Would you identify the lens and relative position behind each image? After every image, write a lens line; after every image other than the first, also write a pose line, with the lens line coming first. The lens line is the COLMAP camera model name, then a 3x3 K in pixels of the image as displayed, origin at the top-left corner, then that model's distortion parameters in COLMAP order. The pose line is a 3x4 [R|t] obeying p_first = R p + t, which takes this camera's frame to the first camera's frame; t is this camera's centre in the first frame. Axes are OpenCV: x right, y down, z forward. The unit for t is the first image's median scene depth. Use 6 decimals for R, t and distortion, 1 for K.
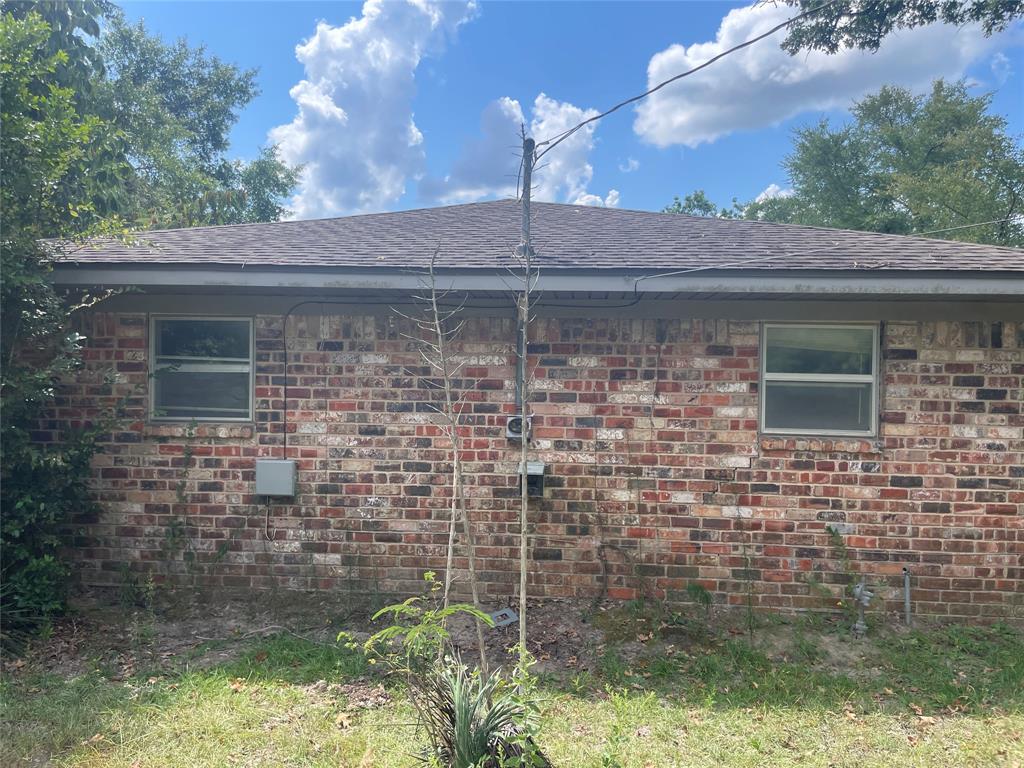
lens RADIAL K [[782.4, 0, 504.5], [0, 782.4, 387.0], [0, 0, 1]] dist [0.078711, -0.100458]
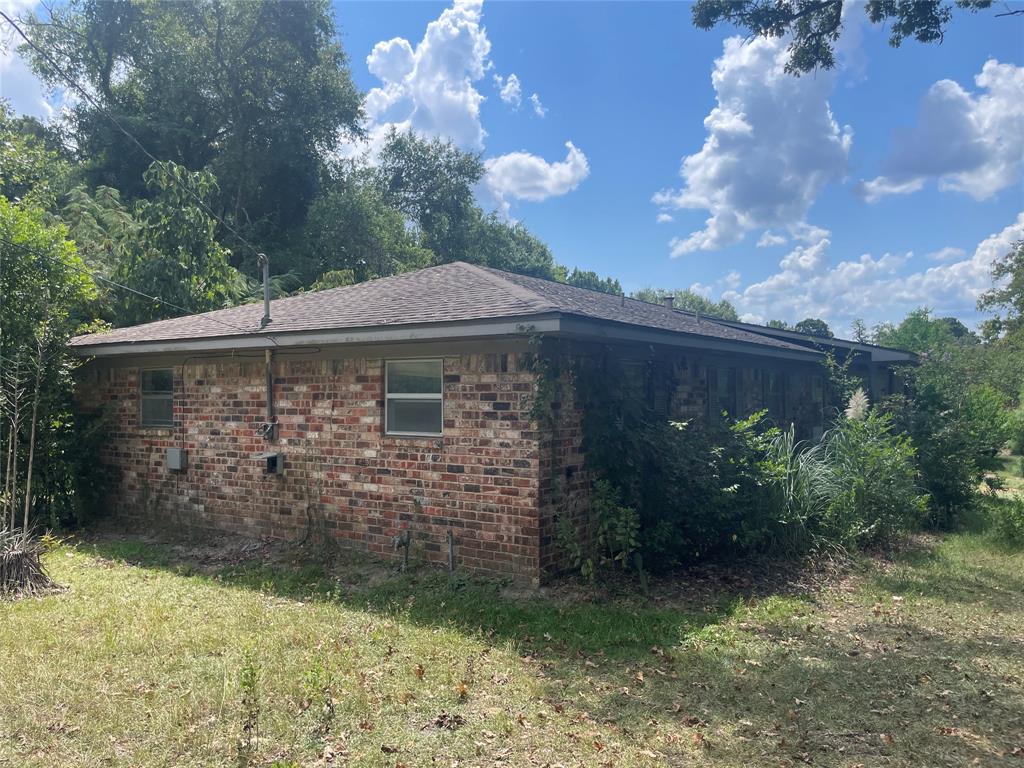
lens RADIAL K [[782.4, 0, 517.0], [0, 782.4, 377.6], [0, 0, 1]] dist [0.078711, -0.100458]
pose [[0.865624, -0.030035, -0.499793, 1.271043], [0.012424, 0.999180, -0.038528, 0.011995], [0.500540, 0.027141, 0.865288, -0.147763]]
